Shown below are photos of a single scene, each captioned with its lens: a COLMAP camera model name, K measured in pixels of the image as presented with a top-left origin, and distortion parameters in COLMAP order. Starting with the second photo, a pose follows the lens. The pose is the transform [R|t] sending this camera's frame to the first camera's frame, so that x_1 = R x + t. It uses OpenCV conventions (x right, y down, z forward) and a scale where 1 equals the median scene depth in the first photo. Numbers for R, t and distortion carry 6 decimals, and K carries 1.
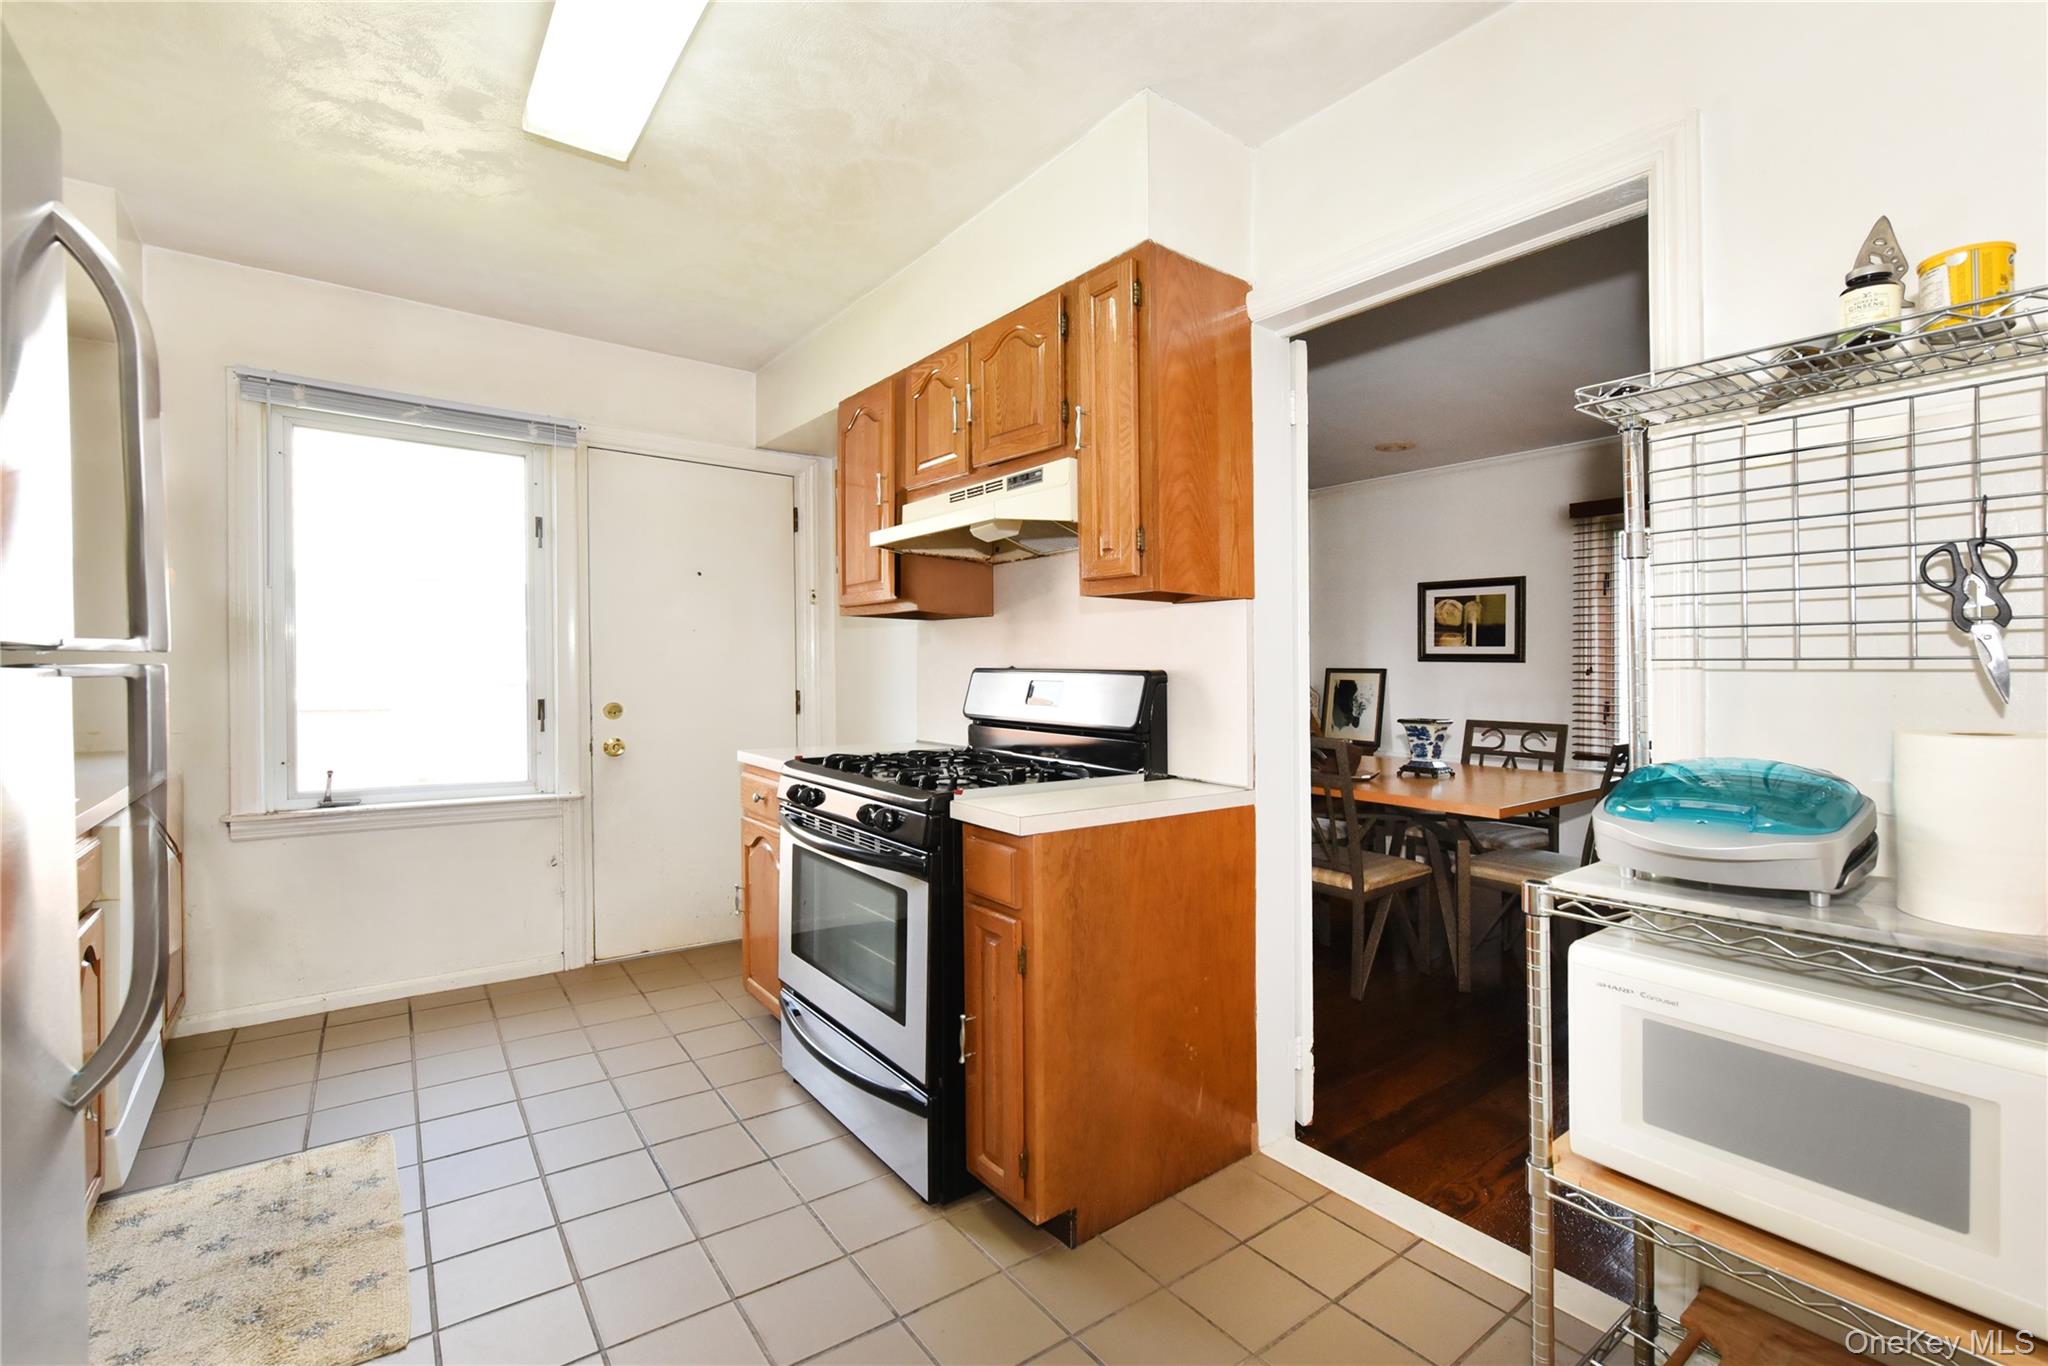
lens RADIAL K [[881.2, 0, 1029.3], [0, 881.2, 655.1], [0, 0, 1]] dist [-0.012258, -0.001102]
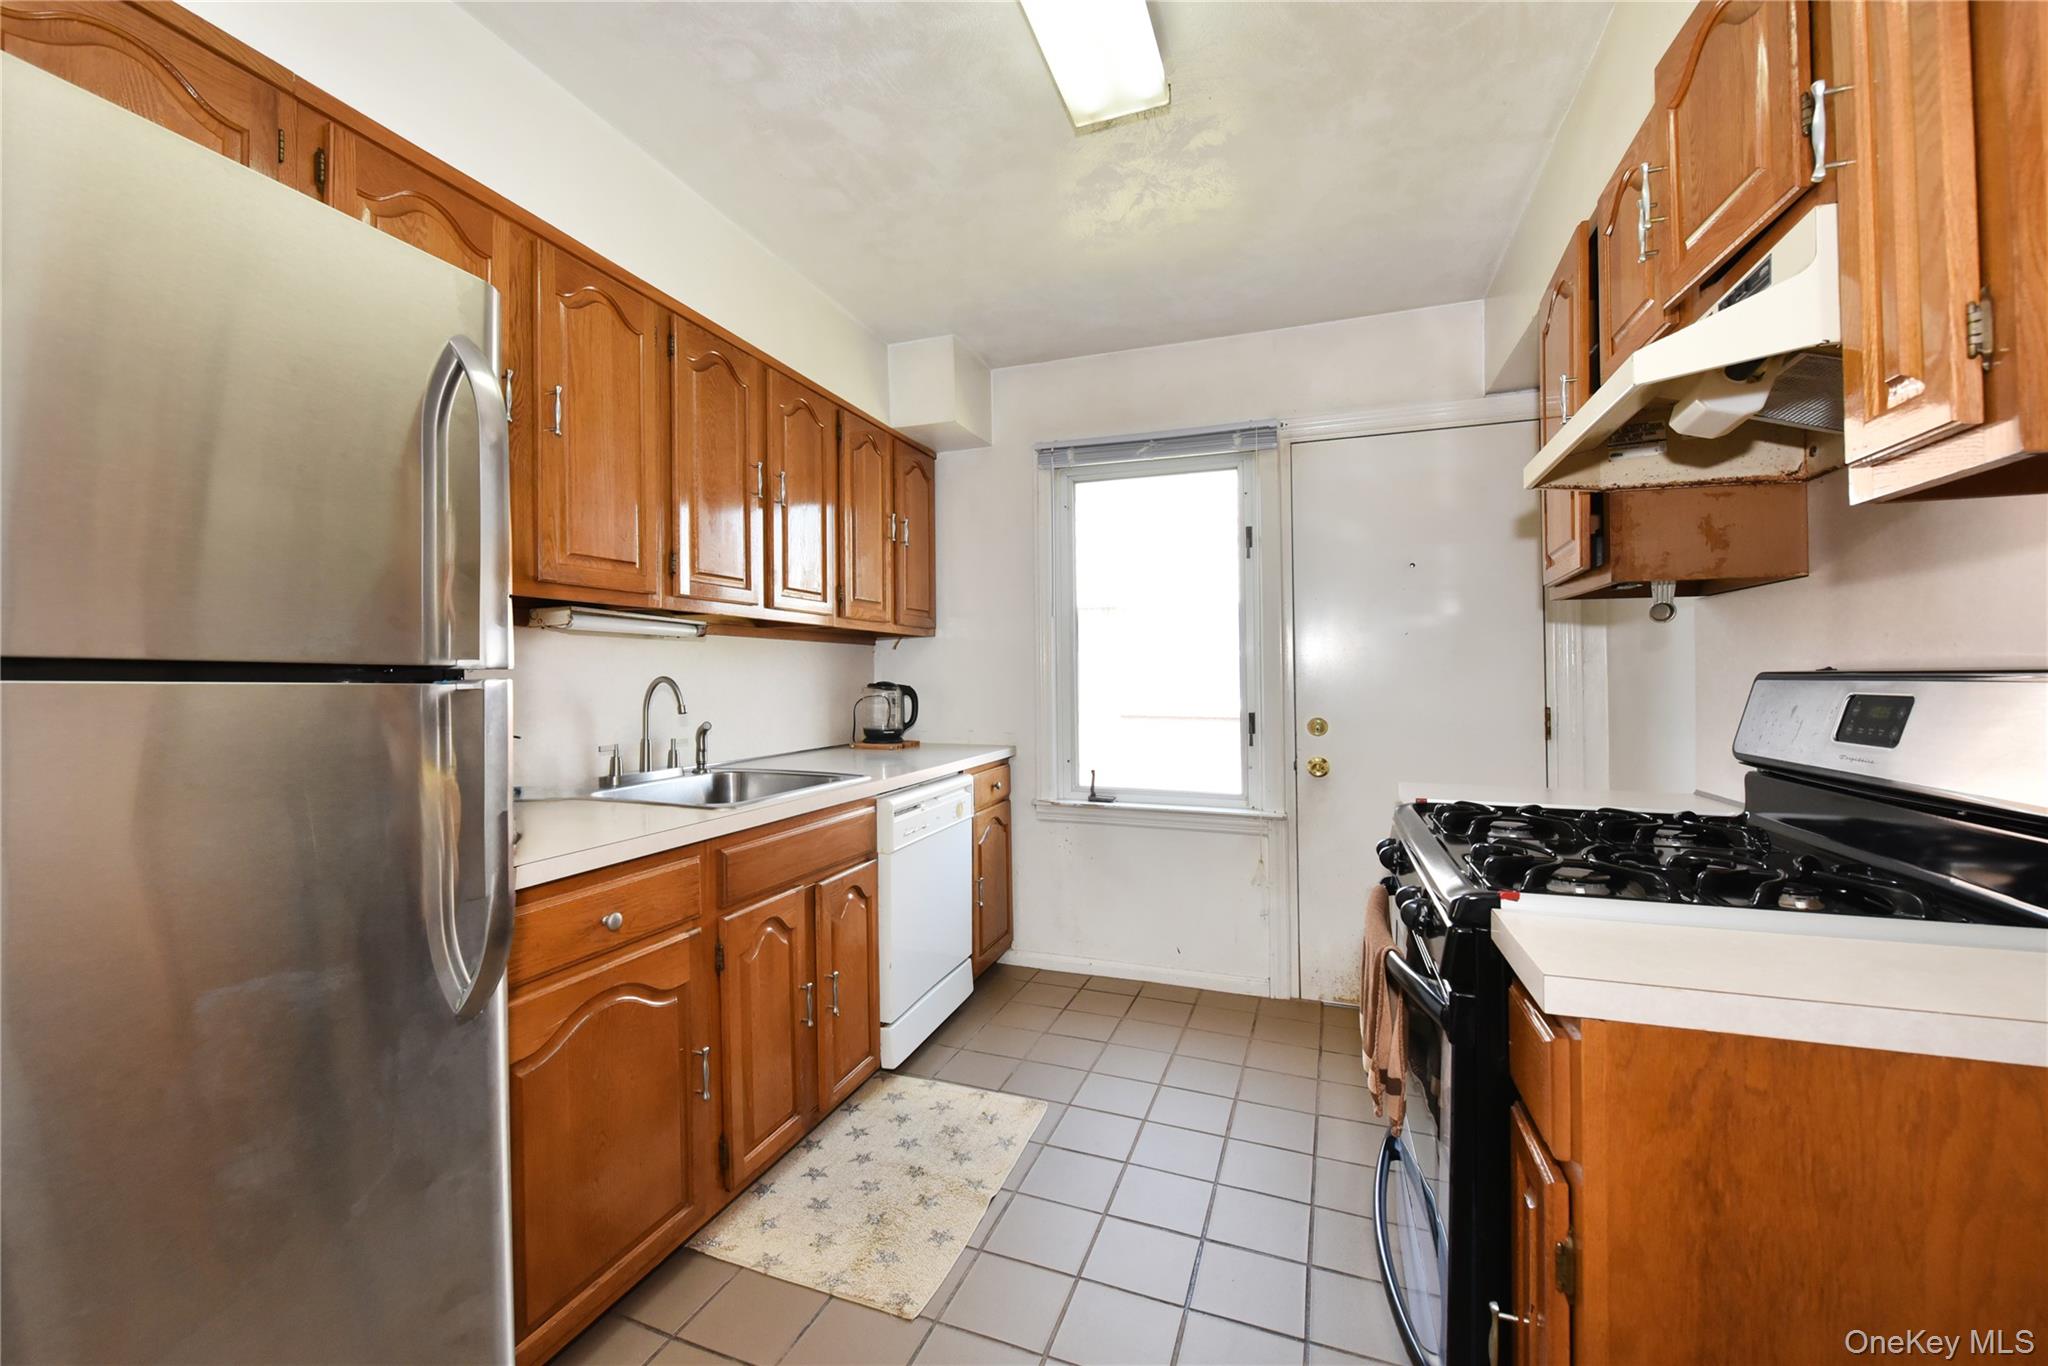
lens RADIAL K [[881.2, 0, 978.1], [0, 881.2, 669.7], [0, 0, 1]] dist [-0.012258, -0.001102]
pose [[0.540250, -0.019532, -0.841278, 0.111871], [0.021186, 0.999729, -0.009605, 0.006269], [0.841238, -0.012634, 0.540517, 0.231147]]
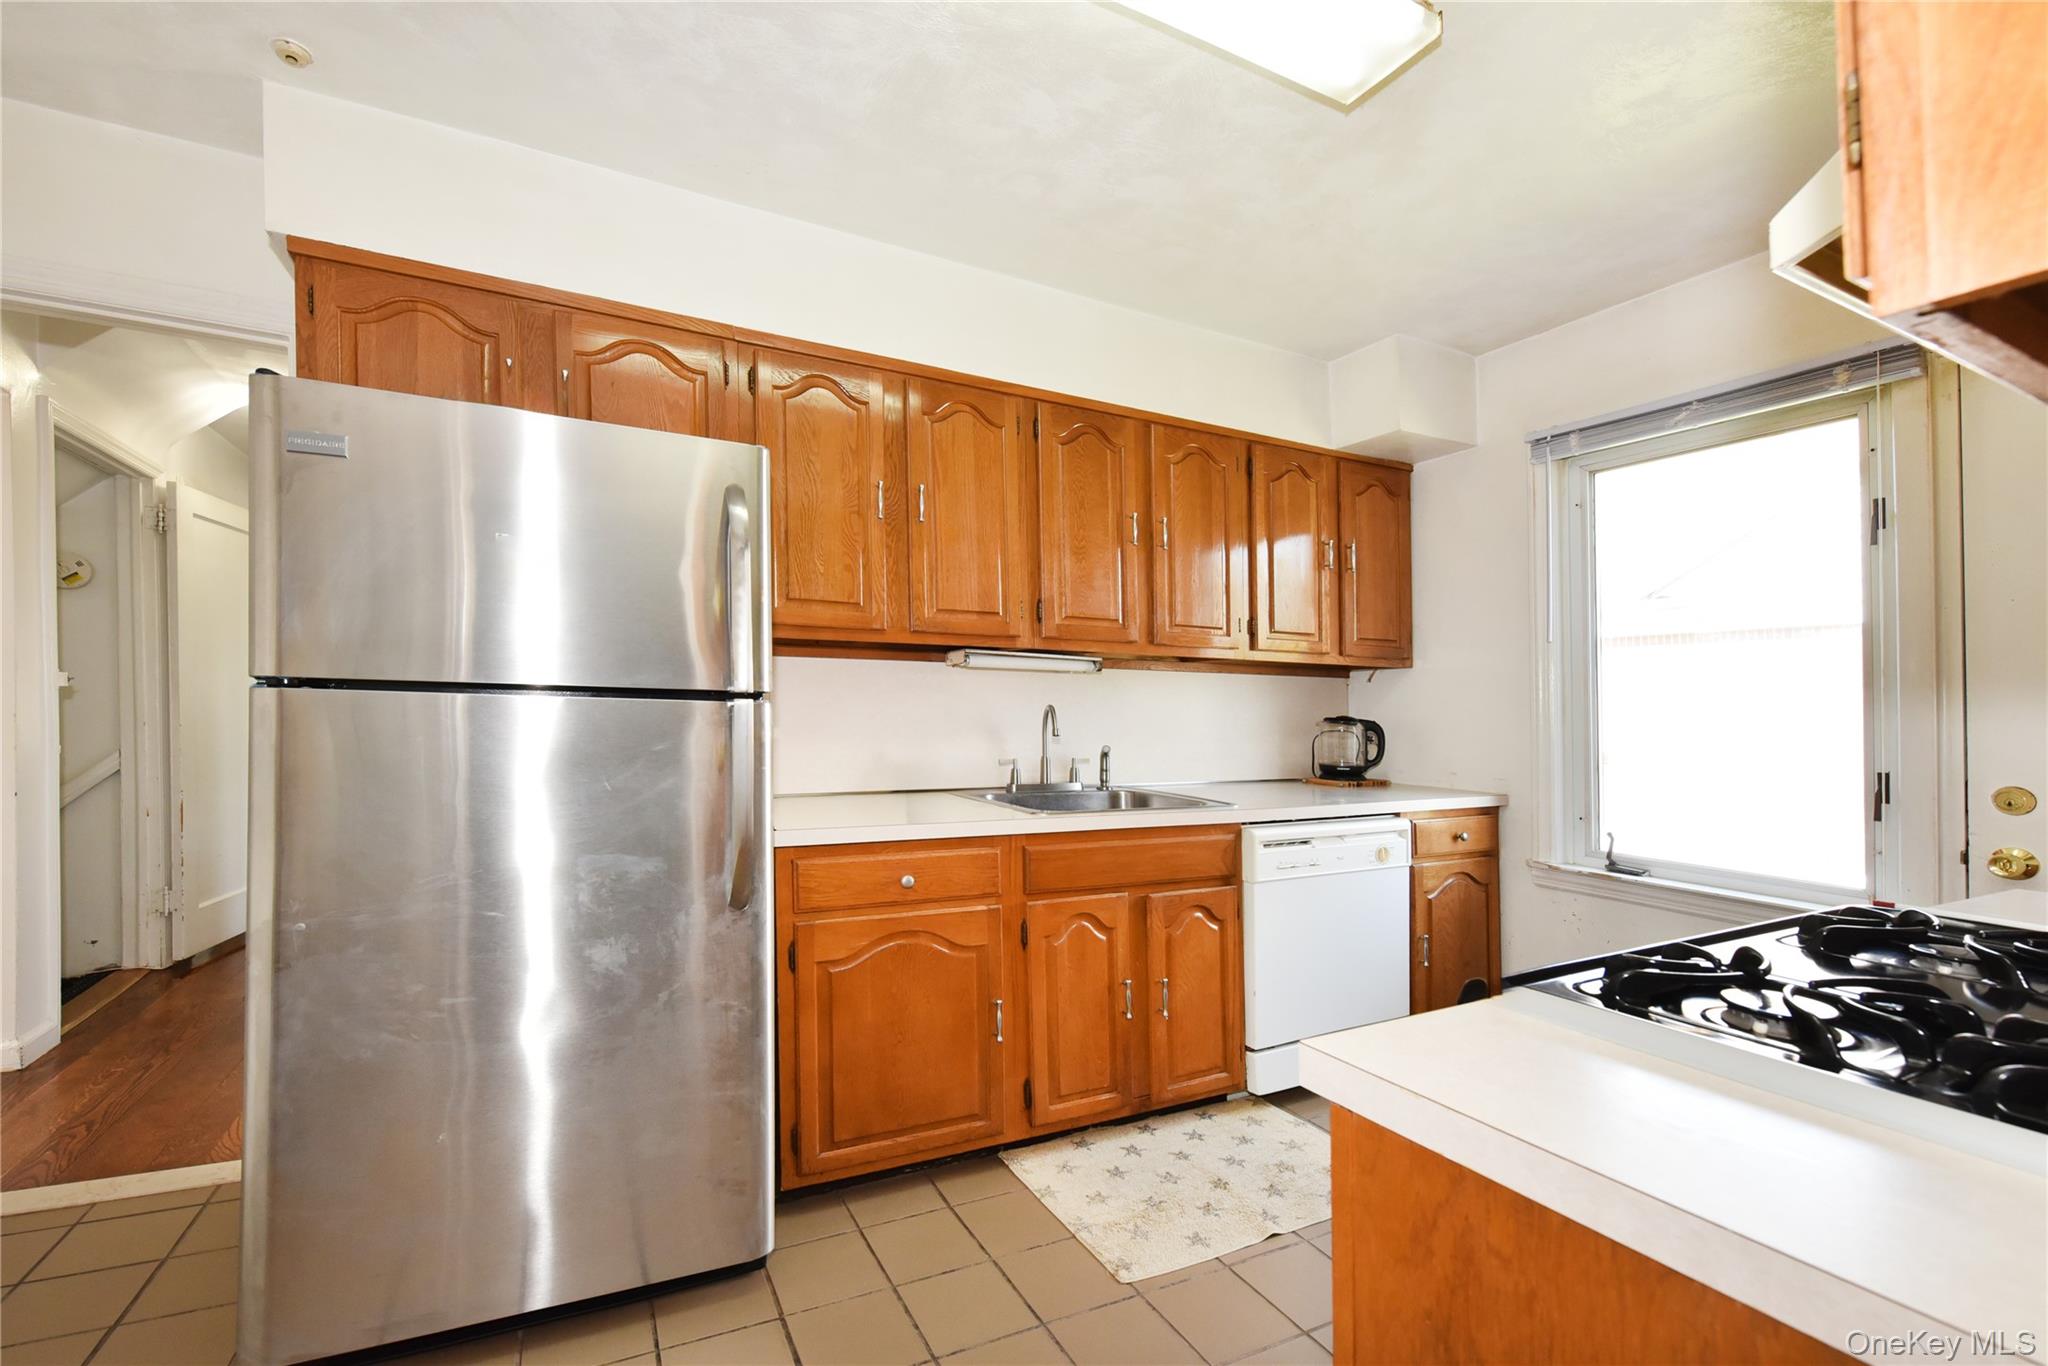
lens RADIAL K [[881.2, 0, 983.5], [0, 881.2, 731.2], [0, 0, 1]] dist [-0.012258, -0.001102]
pose [[-0.169746, 0.013305, -0.985398, 0.232857], [-0.003618, 0.999894, 0.014124, 0.013626], [0.985481, 0.005962, -0.169680, 0.489011]]
